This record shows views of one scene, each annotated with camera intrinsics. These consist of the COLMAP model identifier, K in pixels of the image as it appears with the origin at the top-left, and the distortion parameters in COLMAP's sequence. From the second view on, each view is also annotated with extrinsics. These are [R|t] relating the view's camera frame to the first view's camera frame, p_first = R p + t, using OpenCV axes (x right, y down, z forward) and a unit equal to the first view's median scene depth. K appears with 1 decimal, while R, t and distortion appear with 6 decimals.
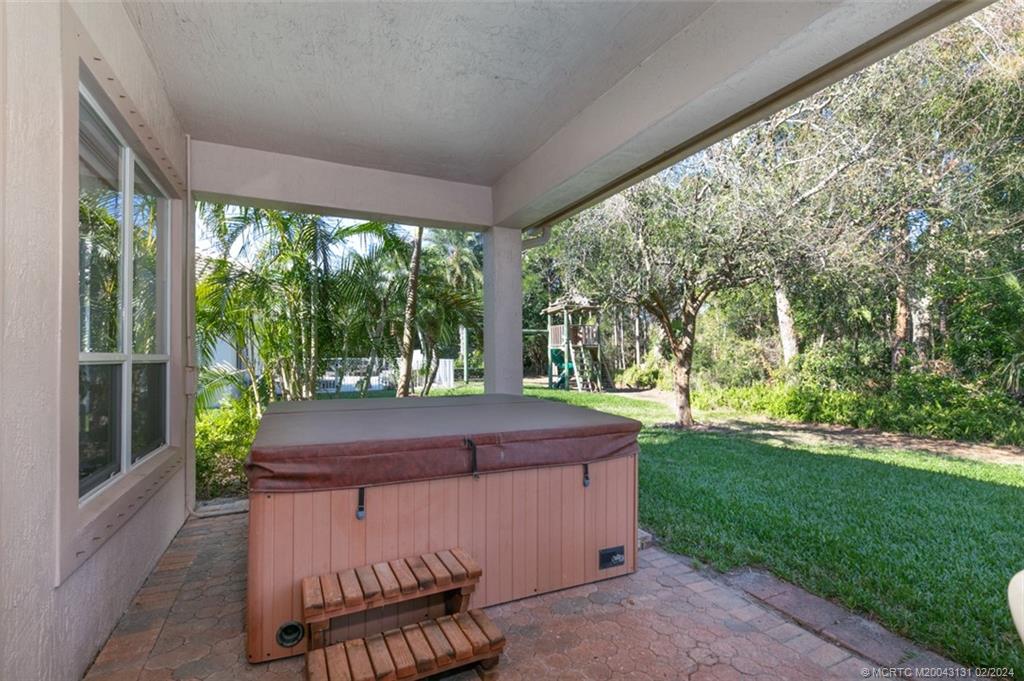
lens RADIAL K [[468.9, 0, 515.3], [0, 468.9, 344.8], [0, 0, 1]] dist [0.002193, -0.000309]
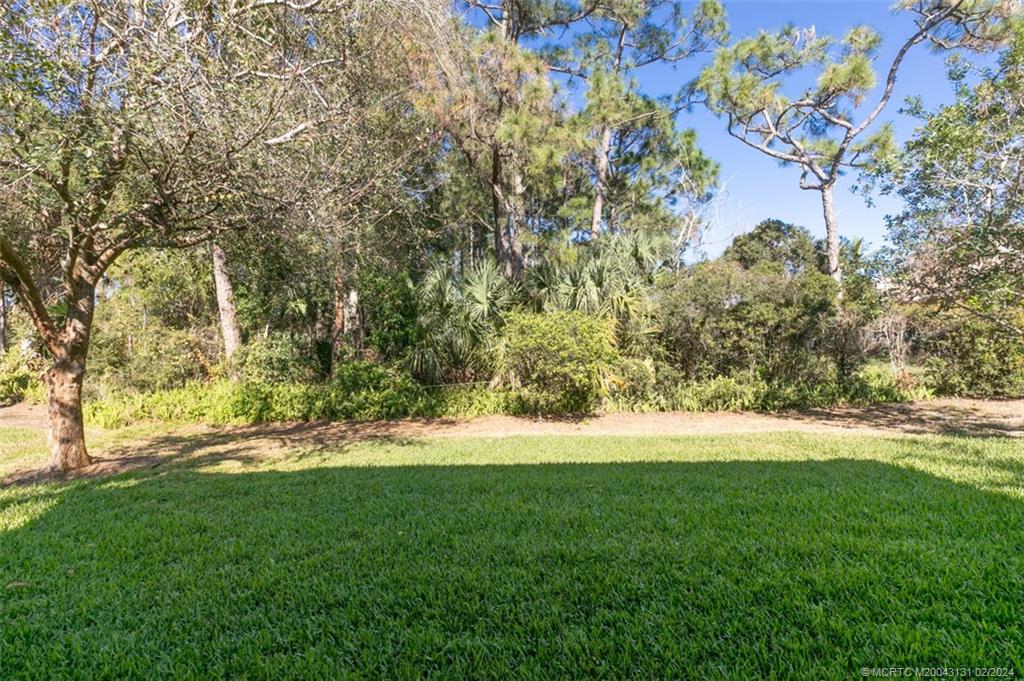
lens RADIAL K [[468.9, 0, 518.3], [0, 468.9, 335.8], [0, 0, 1]] dist [0.002193, -0.000309]
pose [[0.457717, 0.001246, 0.889097, 0.070145], [0.001948, 0.999995, -0.002404, 0.004611], [-0.889096, 0.002832, 0.457713, 0.172378]]
